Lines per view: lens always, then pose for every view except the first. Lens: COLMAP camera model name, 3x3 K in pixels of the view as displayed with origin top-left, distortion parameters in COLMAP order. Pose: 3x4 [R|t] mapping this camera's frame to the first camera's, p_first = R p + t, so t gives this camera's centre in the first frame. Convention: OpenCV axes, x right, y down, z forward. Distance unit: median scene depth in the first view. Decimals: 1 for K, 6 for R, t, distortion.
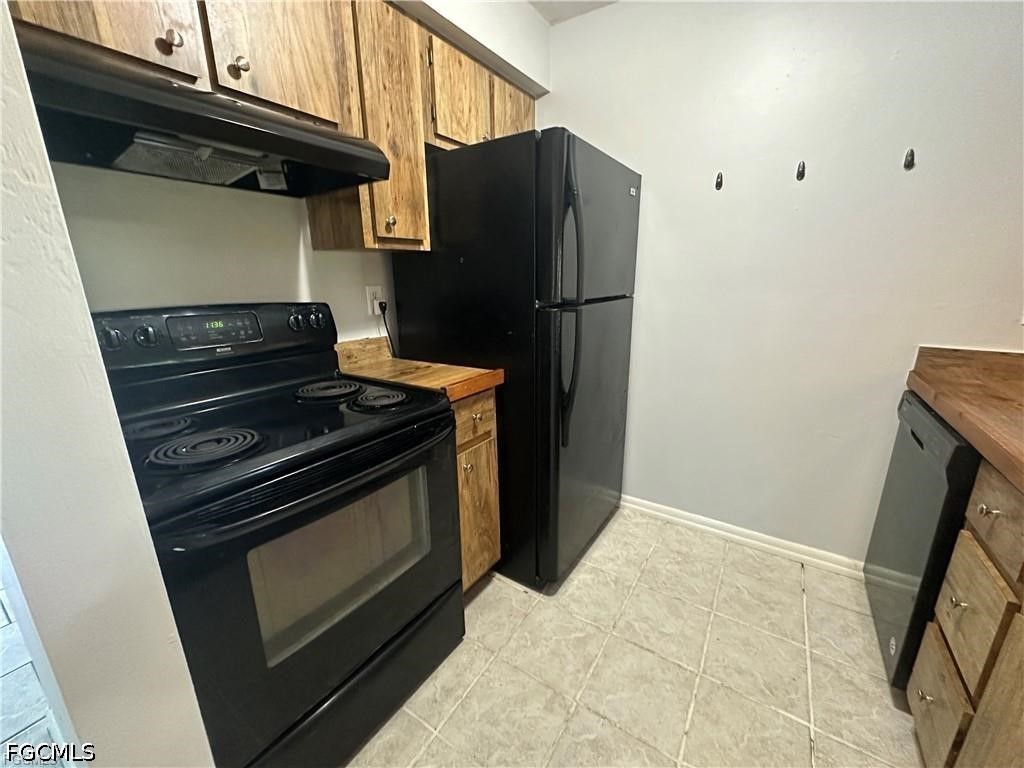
lens RADIAL K [[411.2, 0, 512.0], [0, 411.2, 384.0], [0, 0, 1]] dist [-0.001174, -0.000329]
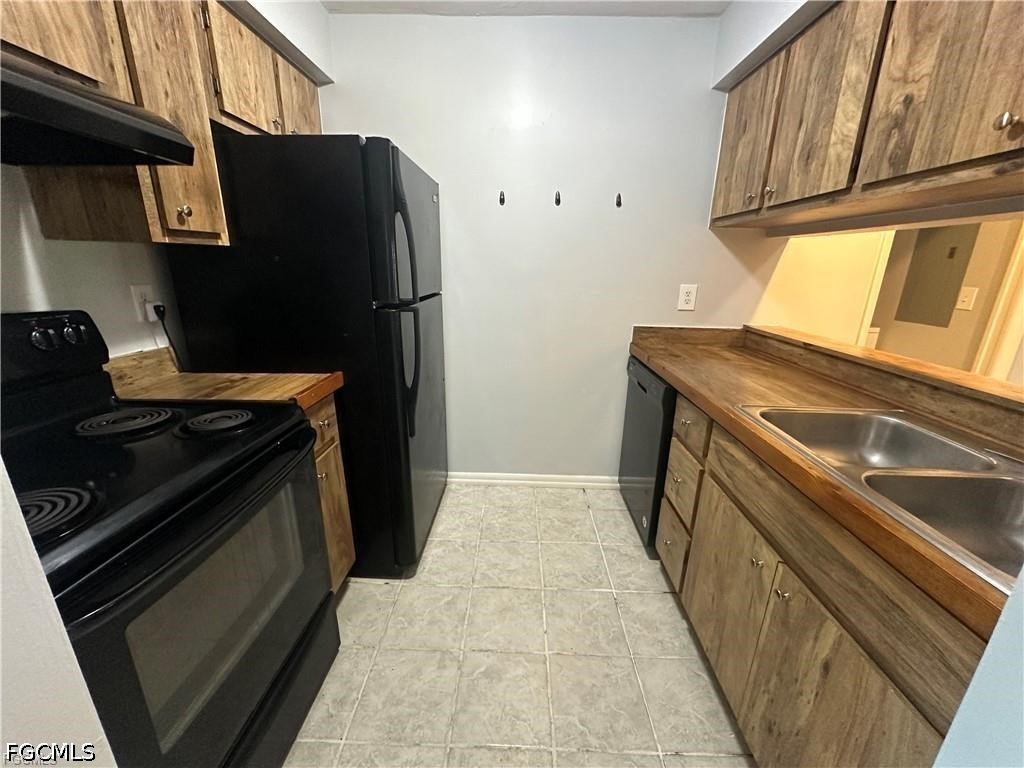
lens RADIAL K [[411.2, 0, 512.0], [0, 411.2, 384.0], [0, 0, 1]] dist [-0.001174, -0.000329]
pose [[0.846942, -0.126367, 0.516451, -0.195812], [0.112151, 0.991950, 0.058794, -0.019355], [-0.519723, 0.008125, 0.854296, -0.057353]]
